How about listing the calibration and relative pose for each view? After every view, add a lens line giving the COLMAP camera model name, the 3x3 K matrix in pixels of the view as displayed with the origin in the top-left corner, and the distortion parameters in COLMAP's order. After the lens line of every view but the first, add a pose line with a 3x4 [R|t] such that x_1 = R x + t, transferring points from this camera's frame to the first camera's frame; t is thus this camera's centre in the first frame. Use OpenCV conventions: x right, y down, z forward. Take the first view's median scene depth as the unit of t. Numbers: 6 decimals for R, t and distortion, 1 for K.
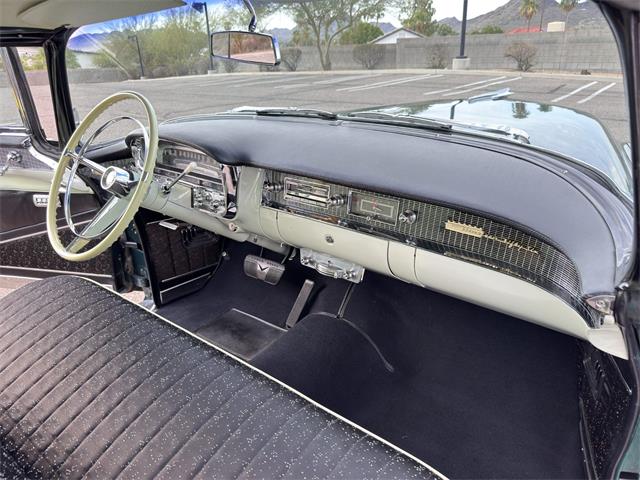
lens RADIAL K [[464.0, 0, 323.1], [0, 464.0, 254.7], [0, 0, 1]] dist [0.005552, -0.009383]
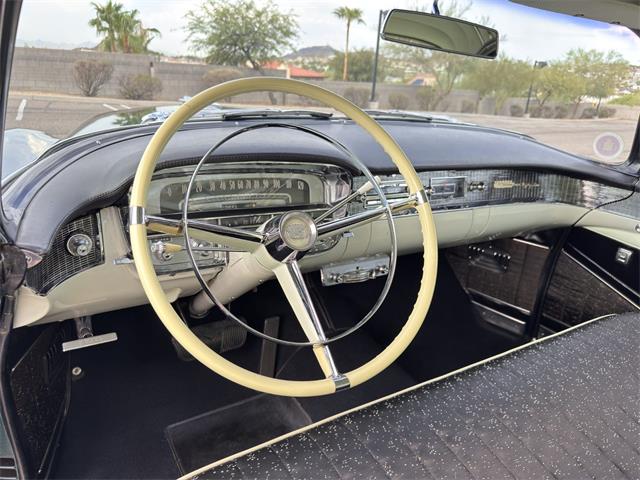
lens RADIAL K [[464.0, 0, 323.1], [0, 464.0, 254.7], [0, 0, 1]] dist [0.005552, -0.009383]
pose [[0.344640, -0.291942, 0.892185, -0.121700], [0.324249, 0.928937, 0.178715, -0.028954], [-0.880958, 0.227697, 0.414810, 0.094949]]
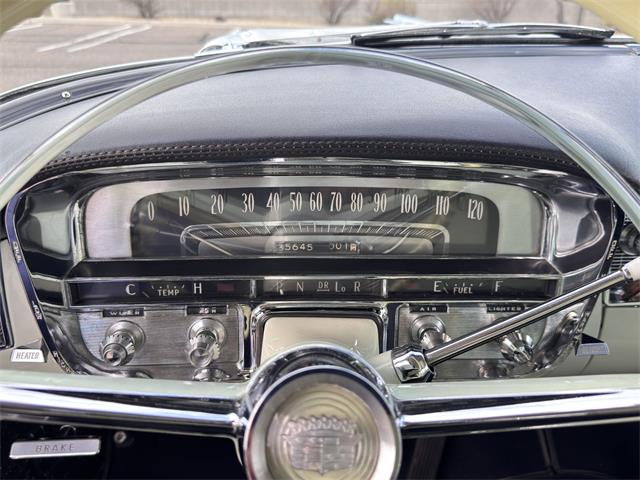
lens RADIAL K [[572.0, 0, 320.0], [0, 572.0, 240.0], [0, 0, 1]] dist [0.071208, -0.165331]
pose [[0.740529, -0.243513, 0.626353, -0.071548], [0.255292, 0.964105, 0.072996, -0.031065], [-0.621646, 0.105847, 0.776114, 0.107527]]
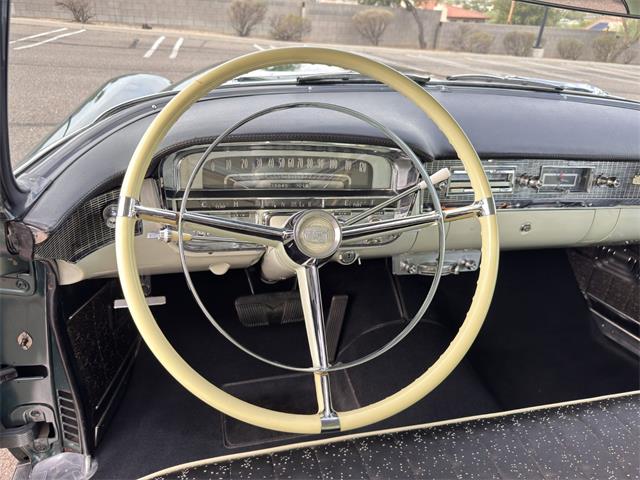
lens RADIAL K [[466.9, 0, 317.3], [0, 466.9, 252.7], [0, 0, 1]] dist [-0.003963, -0.004491]
pose [[0.615328, -0.309497, 0.724971, -0.103600], [0.250022, 0.948839, 0.192858, -0.030401], [-0.747569, 0.062587, 0.661228, 0.086852]]
